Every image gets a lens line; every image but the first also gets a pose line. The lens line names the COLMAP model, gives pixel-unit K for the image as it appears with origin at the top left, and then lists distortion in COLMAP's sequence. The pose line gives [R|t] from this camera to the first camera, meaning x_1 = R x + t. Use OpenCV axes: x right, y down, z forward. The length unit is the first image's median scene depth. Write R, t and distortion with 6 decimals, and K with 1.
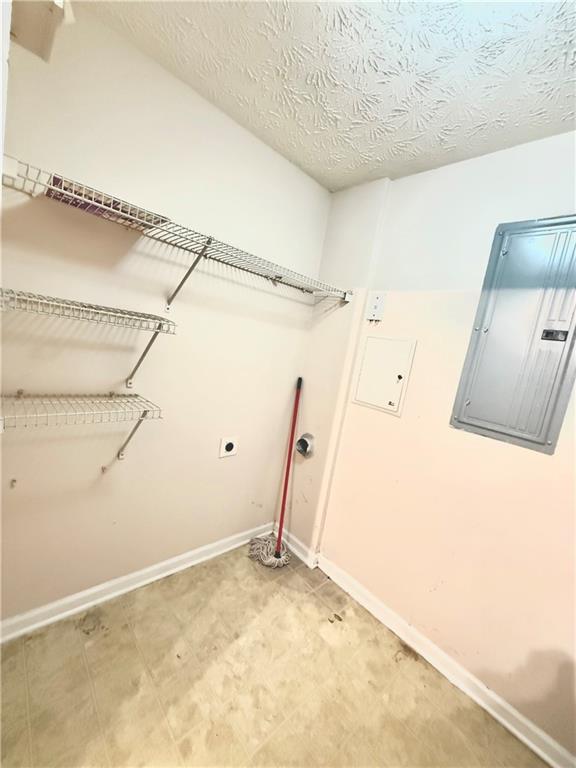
lens RADIAL K [[307.6, 0, 288.3], [0, 307.6, 385.6], [0, 0, 1]] dist [0.001480, -0.000299]
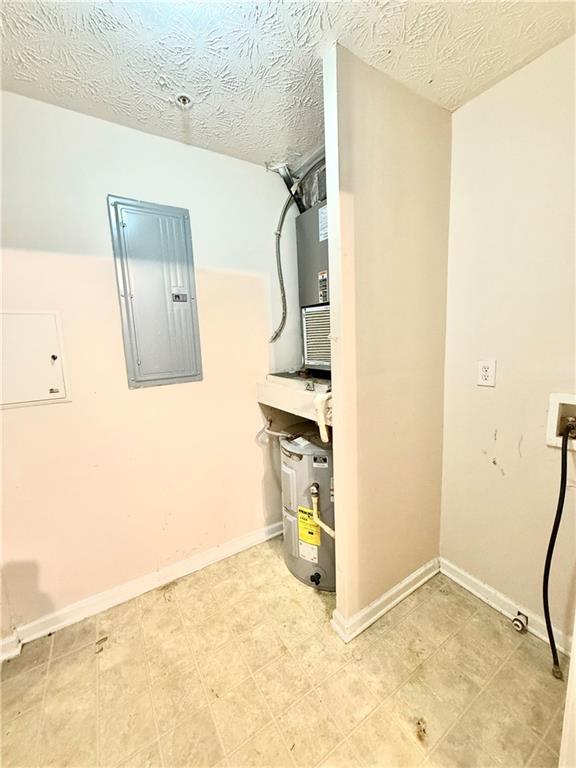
lens RADIAL K [[307.6, 0, 291.9], [0, 307.6, 380.8], [0, 0, 1]] dist [0.001480, -0.000299]
pose [[0.172408, -0.312118, 0.934269, -0.361436], [0.199007, 0.939950, 0.277292, -0.077602], [-0.964713, 0.138119, 0.224168, 0.205062]]
